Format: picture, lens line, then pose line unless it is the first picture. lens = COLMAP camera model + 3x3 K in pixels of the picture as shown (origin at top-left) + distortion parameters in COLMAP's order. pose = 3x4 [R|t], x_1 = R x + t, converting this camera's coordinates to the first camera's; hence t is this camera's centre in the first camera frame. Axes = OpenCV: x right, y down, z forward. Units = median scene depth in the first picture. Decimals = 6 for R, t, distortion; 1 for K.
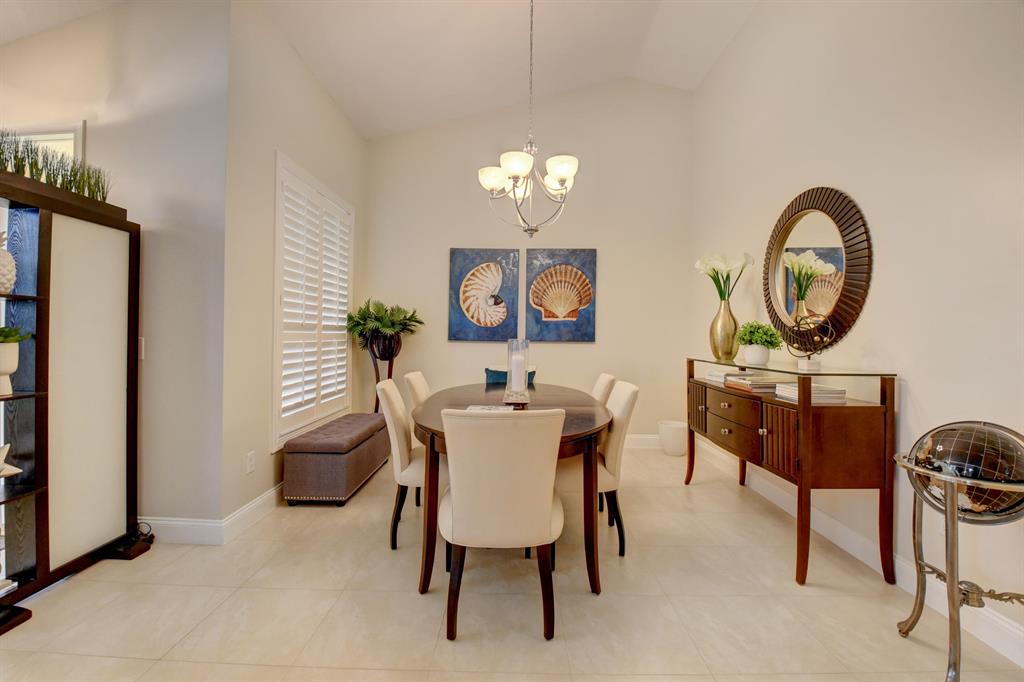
lens RADIAL K [[456.0, 0, 511.2], [0, 456.0, 333.0], [0, 0, 1]] dist [-0.004570, -0.010184]
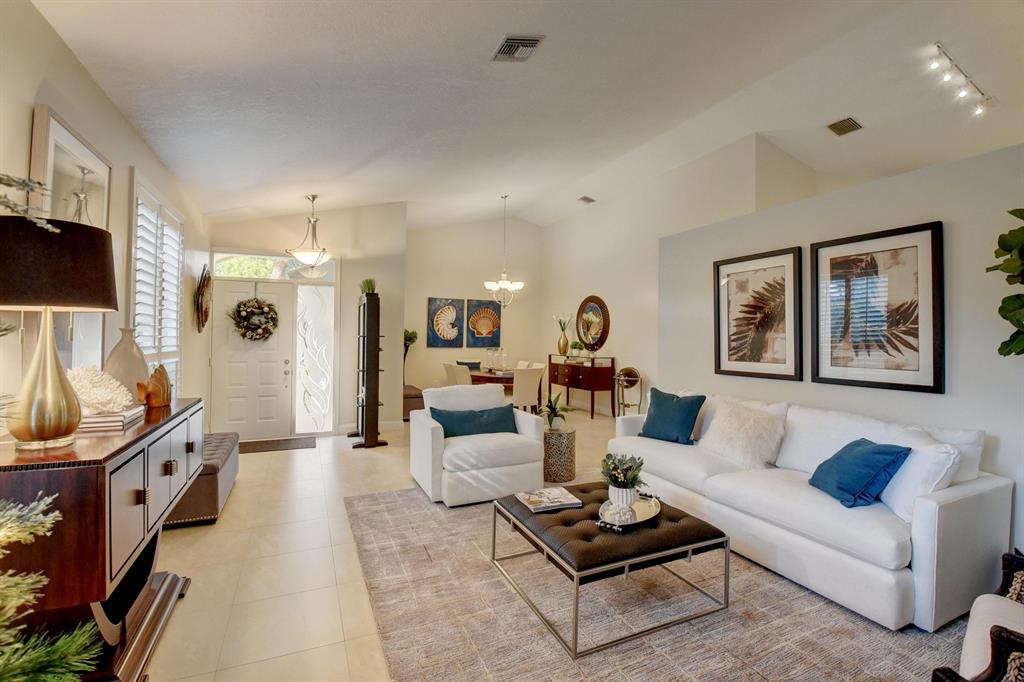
lens RADIAL K [[456.0, 0, 513.4], [0, 456.0, 332.7], [0, 0, 1]] dist [-0.004570, -0.010184]
pose [[0.898303, 0.005795, 0.439338, -0.655822], [-0.006246, 0.999980, -0.000420, -0.043877], [-0.439332, -0.002366, 0.898322, -0.851560]]
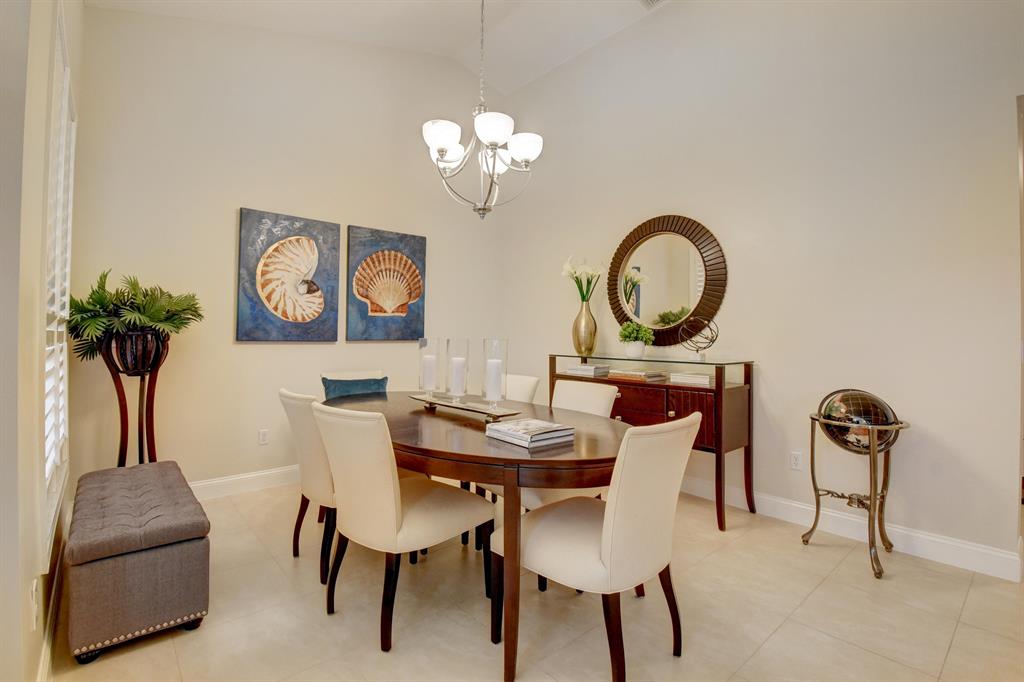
lens RADIAL K [[475.2, 0, 508.2], [0, 475.2, 335.0], [0, 0, 1]] dist [-0.000664, -0.000886]
pose [[0.743699, -0.004886, 0.668497, -0.319899], [-0.002379, 0.999948, 0.009955, -0.001115], [-0.668511, -0.008994, 0.743648, 0.193220]]
